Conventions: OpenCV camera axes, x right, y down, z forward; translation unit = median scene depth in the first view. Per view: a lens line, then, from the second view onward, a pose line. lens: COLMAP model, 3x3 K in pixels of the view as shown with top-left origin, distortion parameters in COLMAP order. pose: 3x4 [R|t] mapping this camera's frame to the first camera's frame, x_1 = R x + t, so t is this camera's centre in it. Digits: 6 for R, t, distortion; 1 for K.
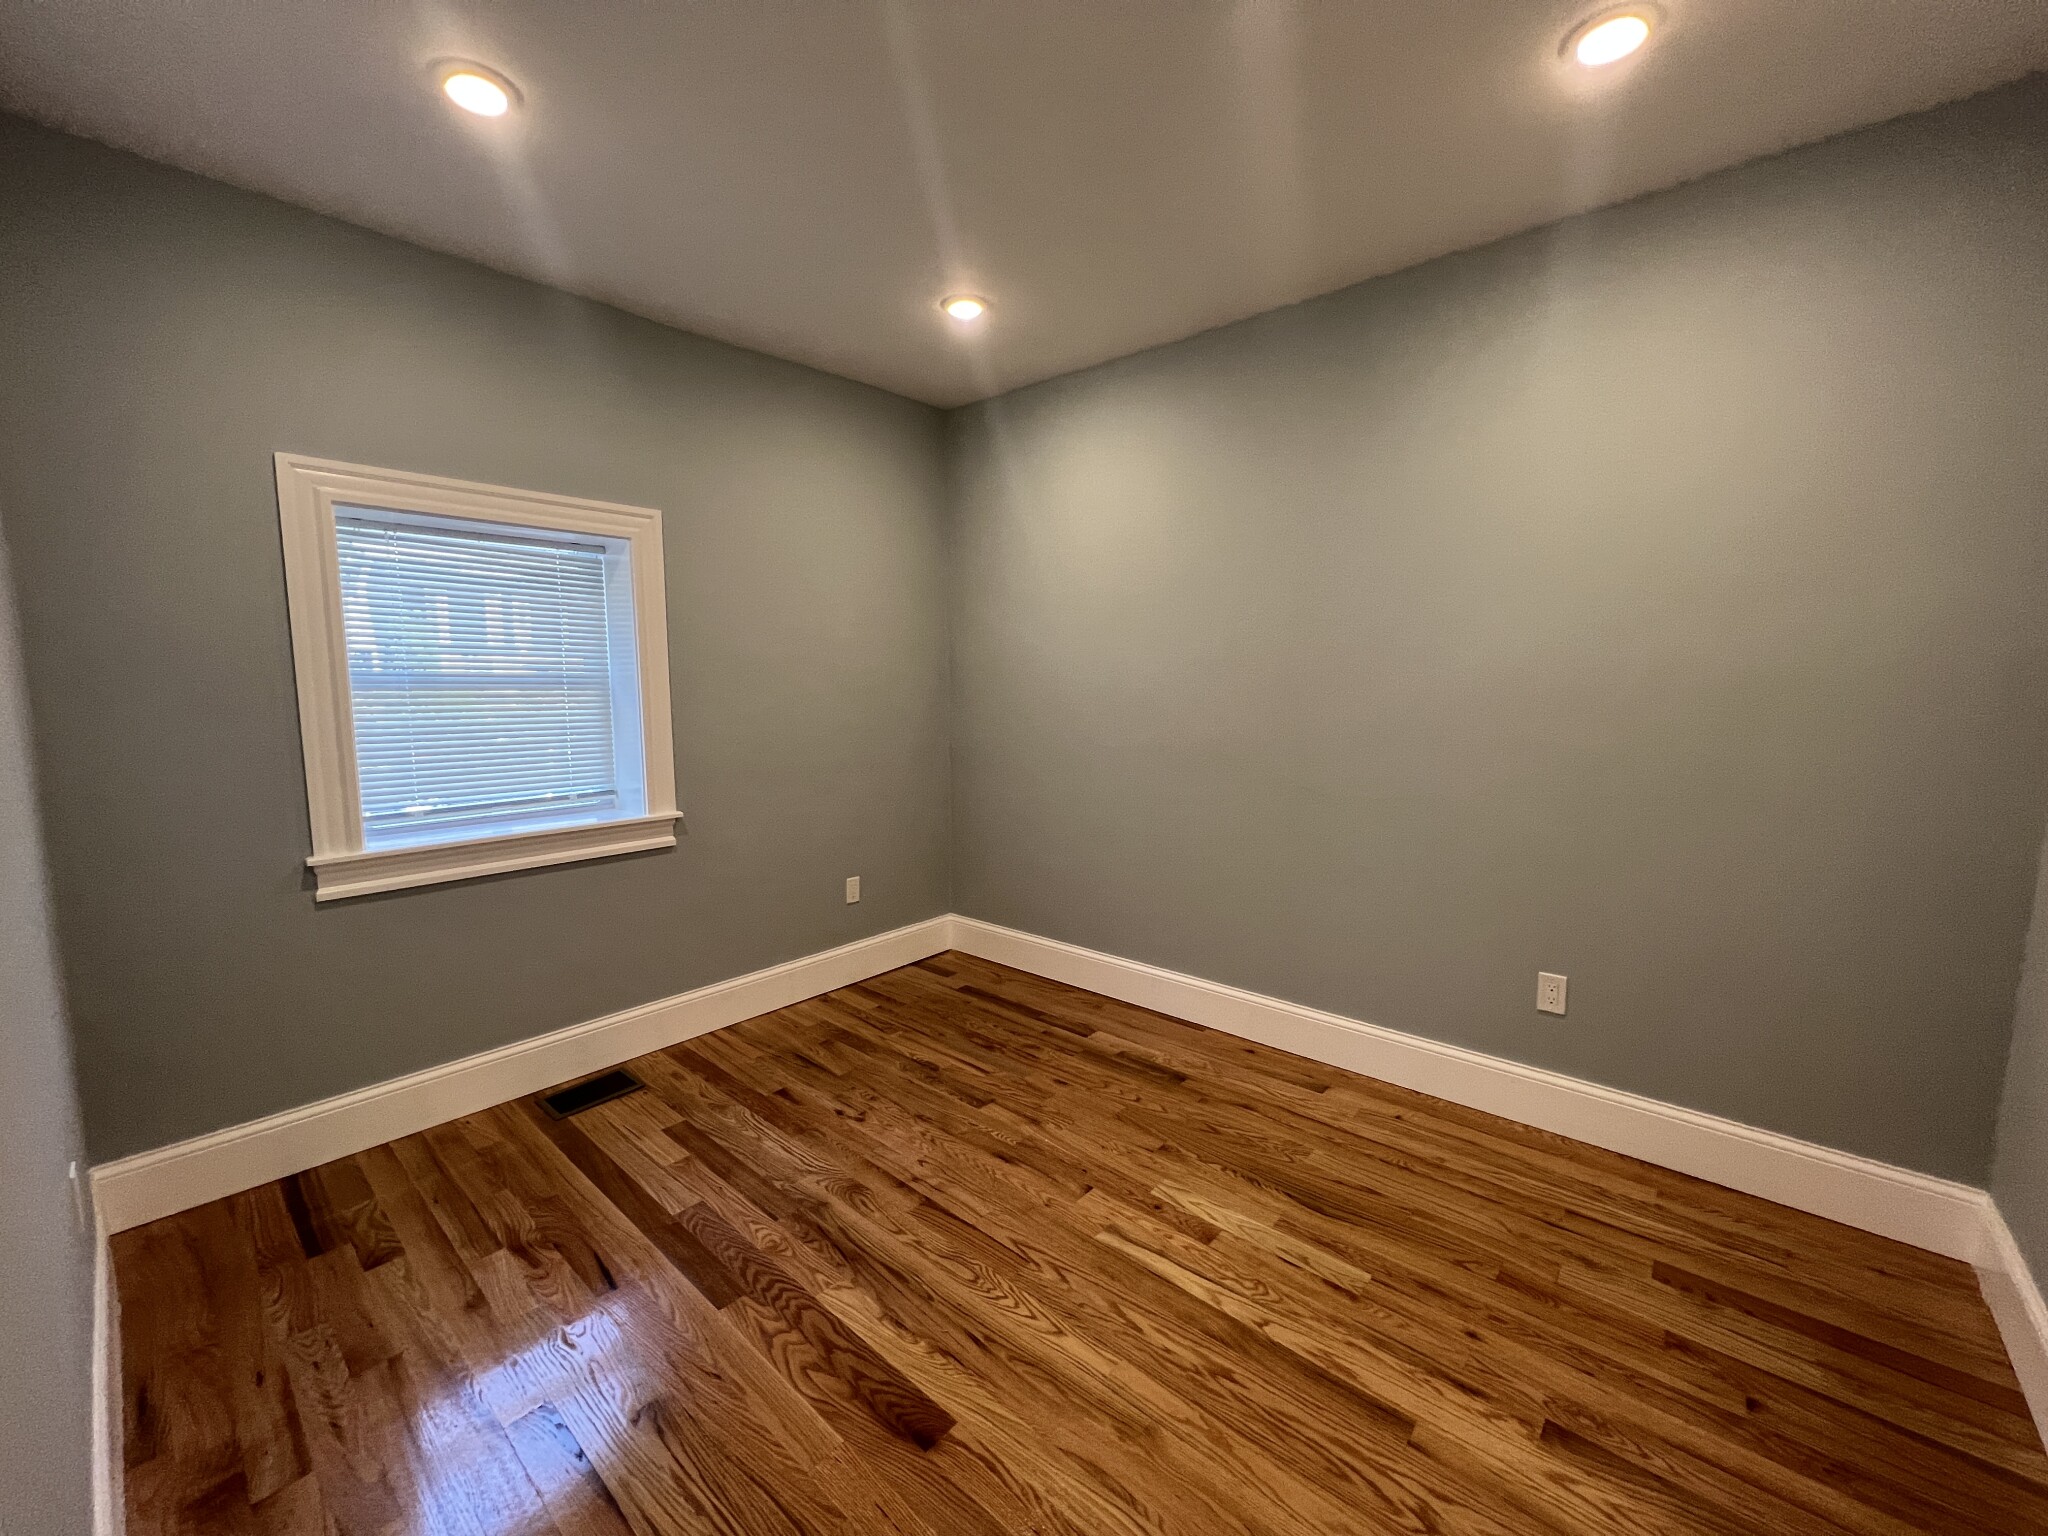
lens RADIAL K [[817.5, 0, 1020.6], [0, 817.5, 763.8], [0, 0, 1]] dist [-0.000968, 0.001055]
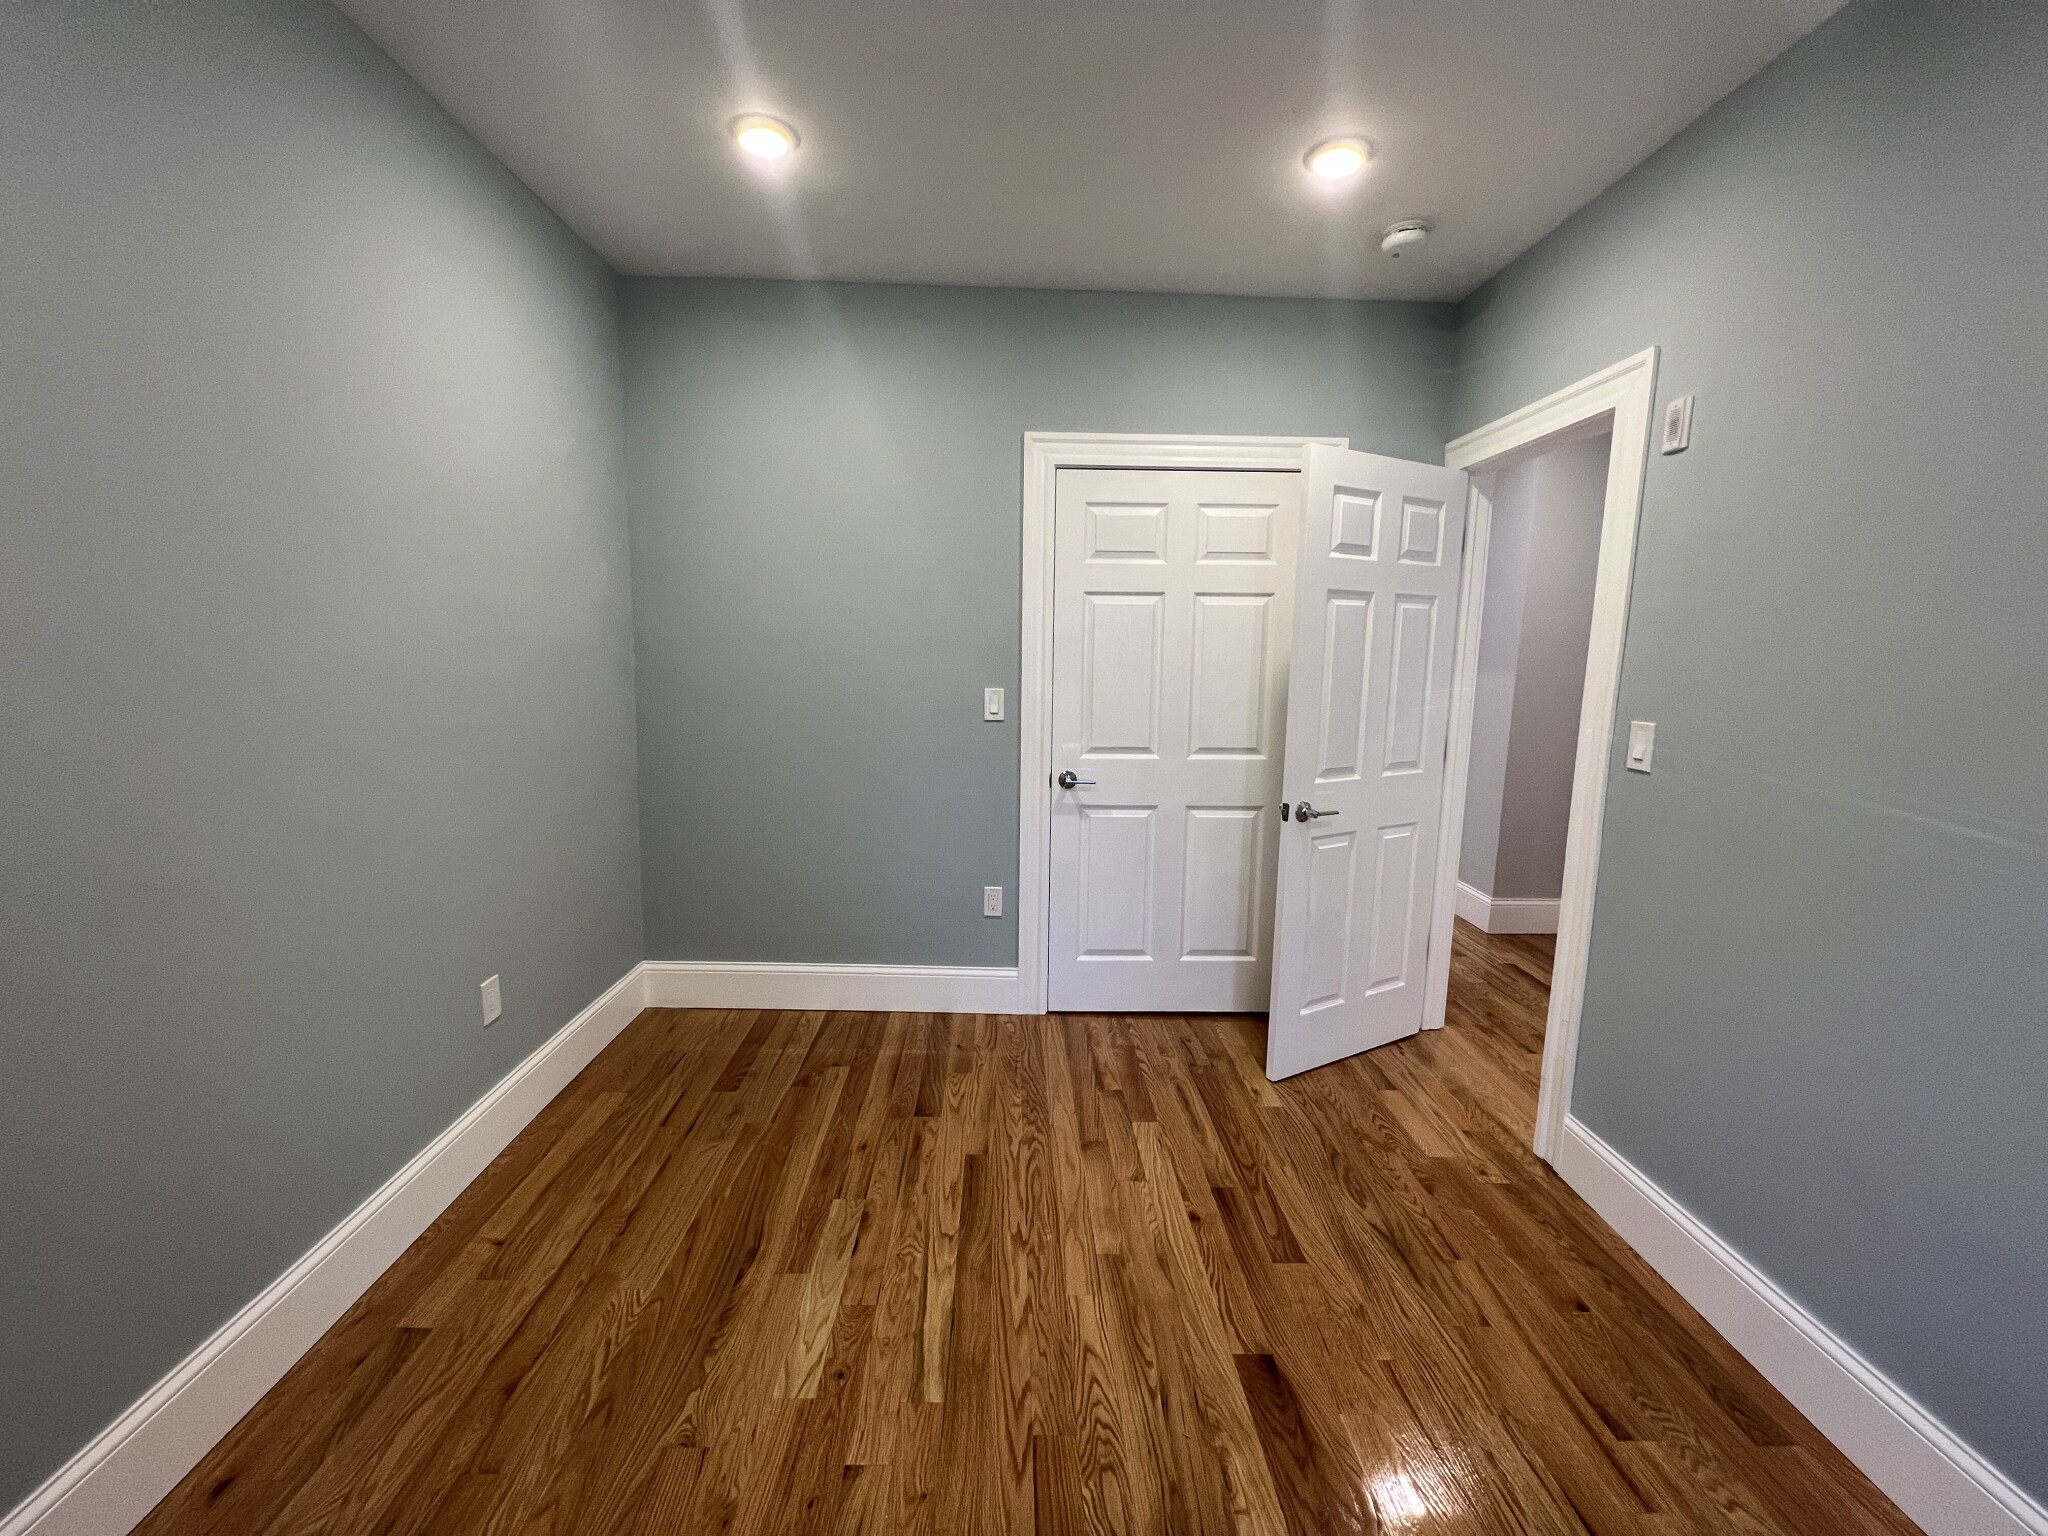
lens RADIAL K [[824.2, 0, 1023.4], [0, 824.2, 763.0], [0, 0, 1]] dist [-0.001063, 0.001376]
pose [[-0.676385, -0.115542, 0.727429, -0.422511], [0.067008, 0.973871, 0.216992, -0.145375], [-0.733494, 0.195514, -0.650970, 1.260697]]
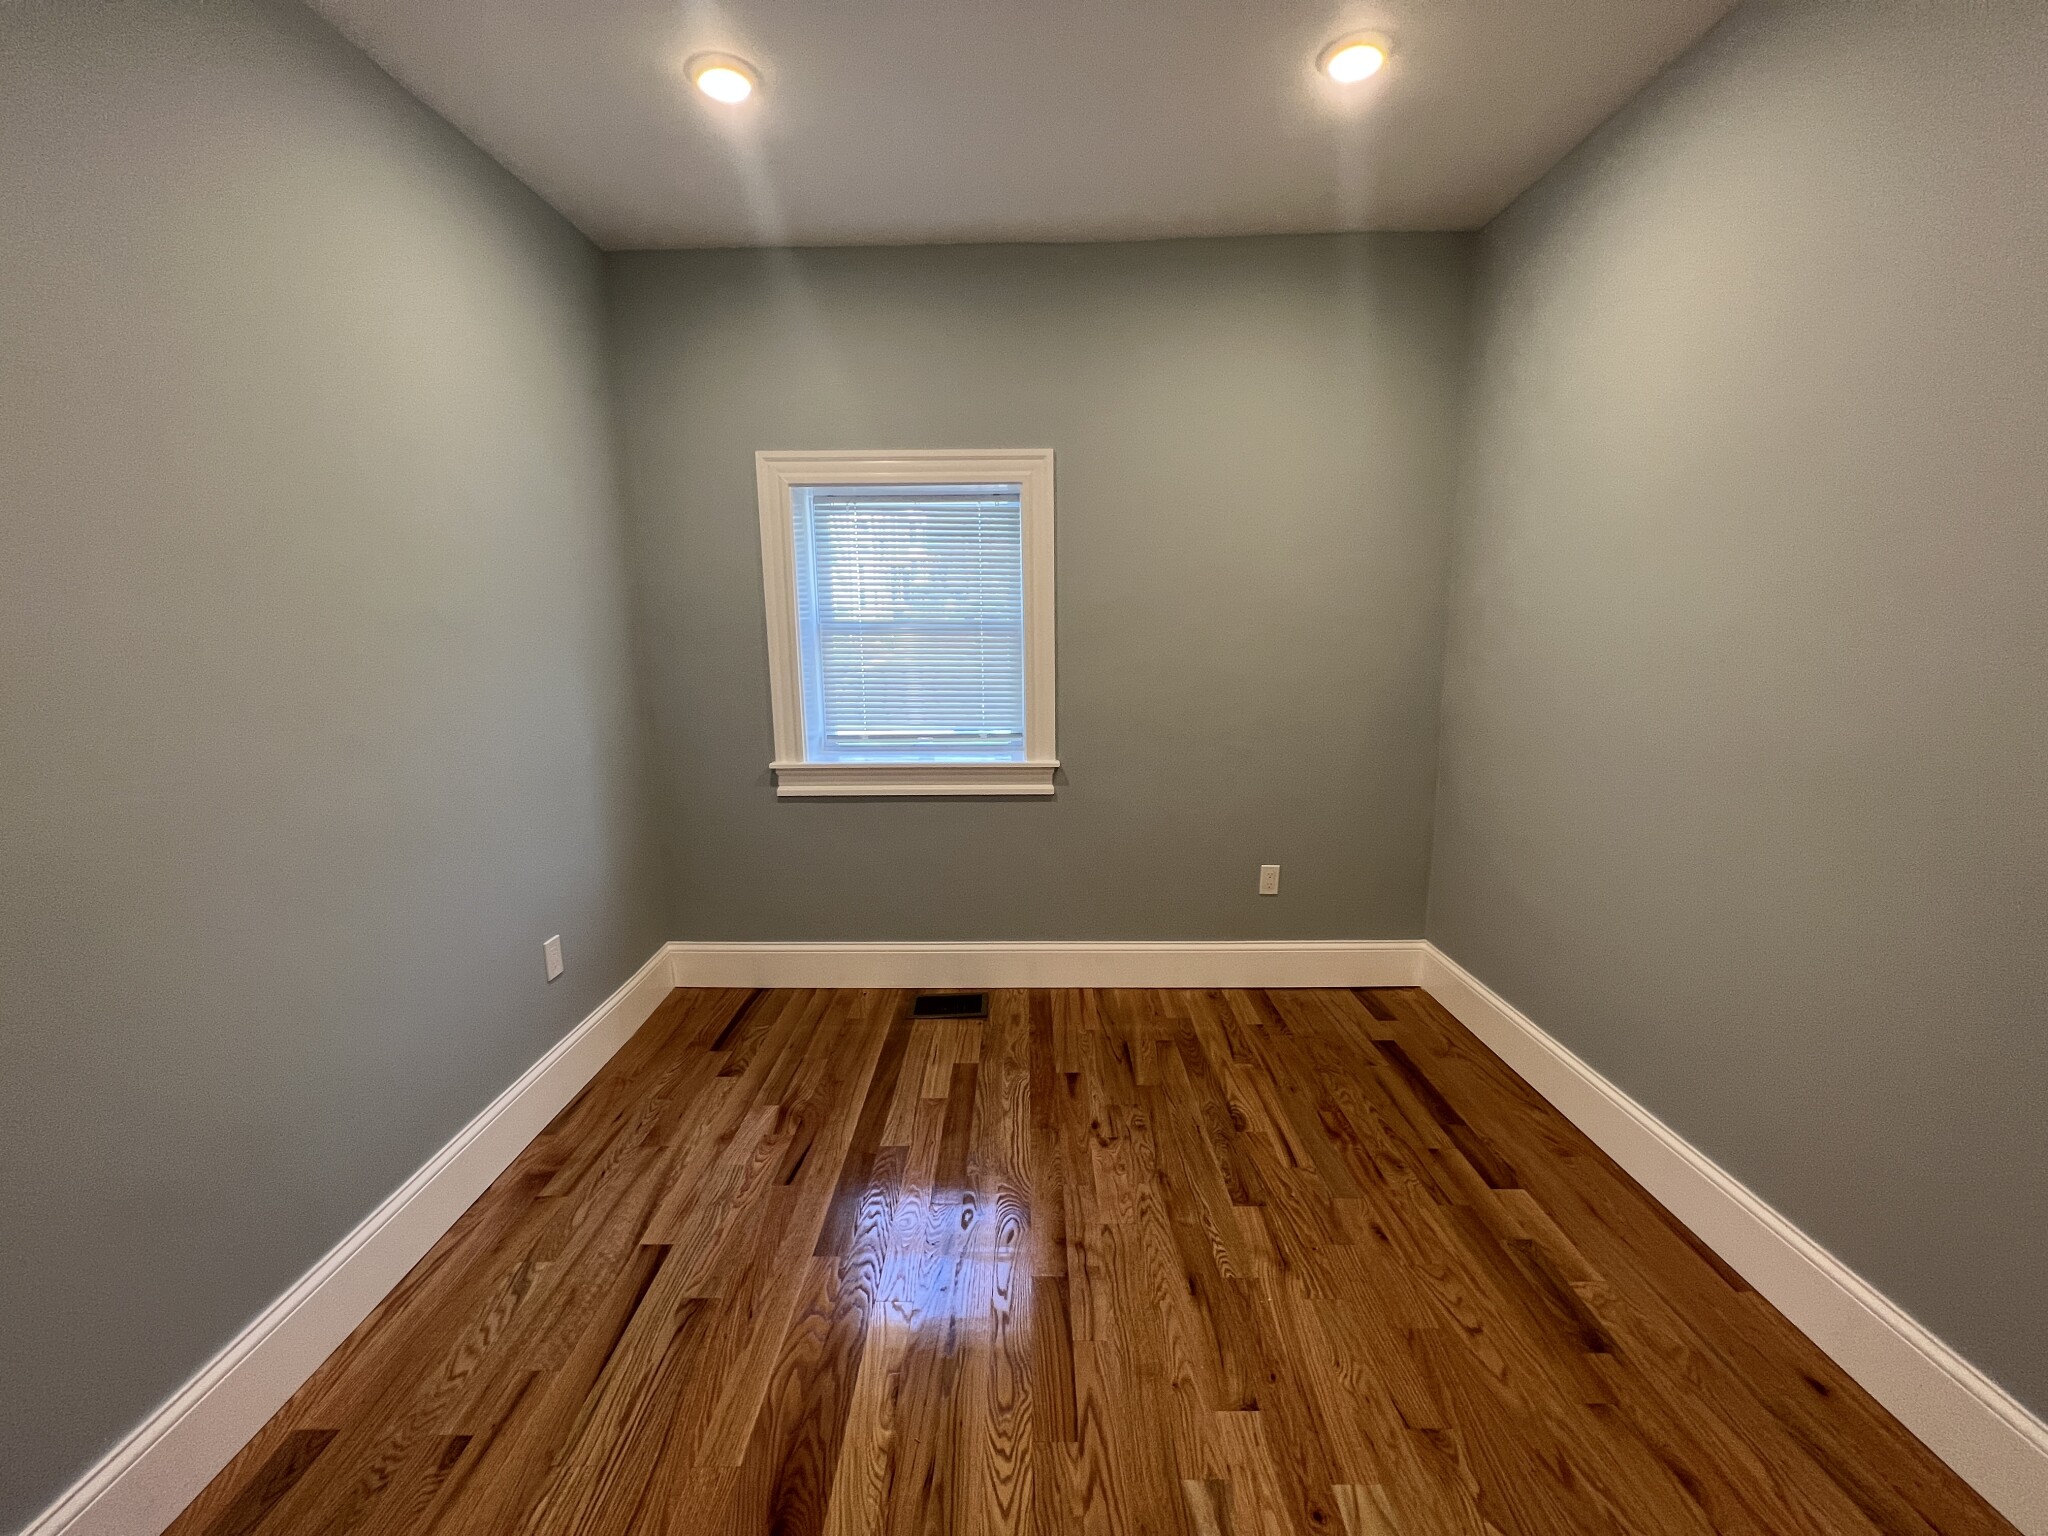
lens RADIAL K [[817.5, 0, 1020.6], [0, 817.5, 763.8], [0, 0, 1]] dist [-0.000968, 0.001055]
pose [[0.655230, 0.124513, -0.745097, 0.404169], [-0.073442, 0.992150, 0.101214, -0.048961], [0.751851, -0.011597, 0.659231, 0.450294]]
